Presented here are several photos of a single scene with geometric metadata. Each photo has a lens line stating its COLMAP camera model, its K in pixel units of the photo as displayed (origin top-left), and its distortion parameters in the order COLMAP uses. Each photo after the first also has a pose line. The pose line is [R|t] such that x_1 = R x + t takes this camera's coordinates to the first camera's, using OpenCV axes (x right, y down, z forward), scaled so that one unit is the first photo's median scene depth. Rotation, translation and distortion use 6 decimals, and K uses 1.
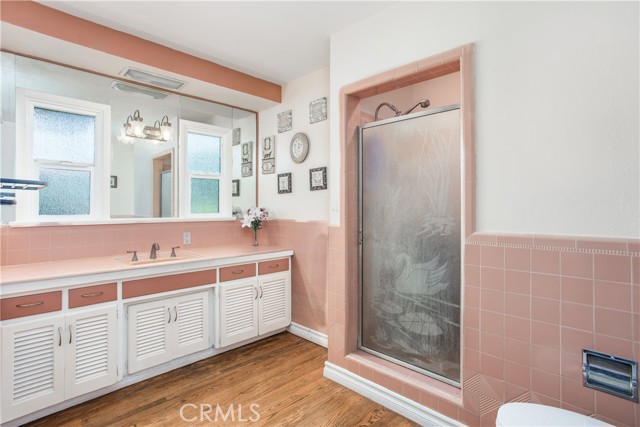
lens RADIAL K [[311.6, 0, 322.7], [0, 311.6, 210.4], [0, 0, 1]] dist [0.002150, 0.000521]
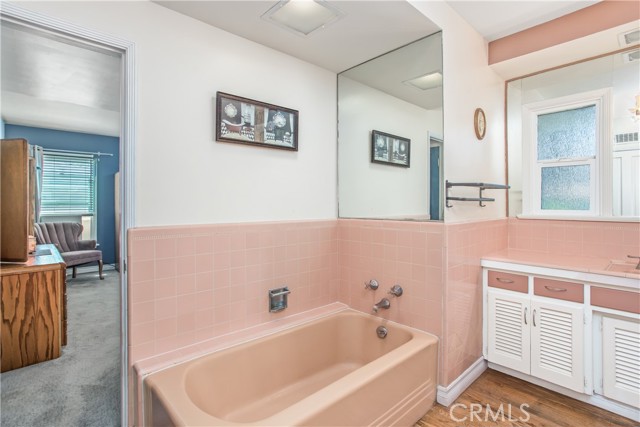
lens RADIAL K [[311.6, 0, 323.2], [0, 311.6, 208.0], [0, 0, 1]] dist [0.002150, 0.000521]
pose [[-0.066371, 0.012376, -0.997718, 0.300676], [-0.002819, 0.999917, 0.012591, -0.003028], [0.997791, 0.003649, -0.066330, 0.293845]]
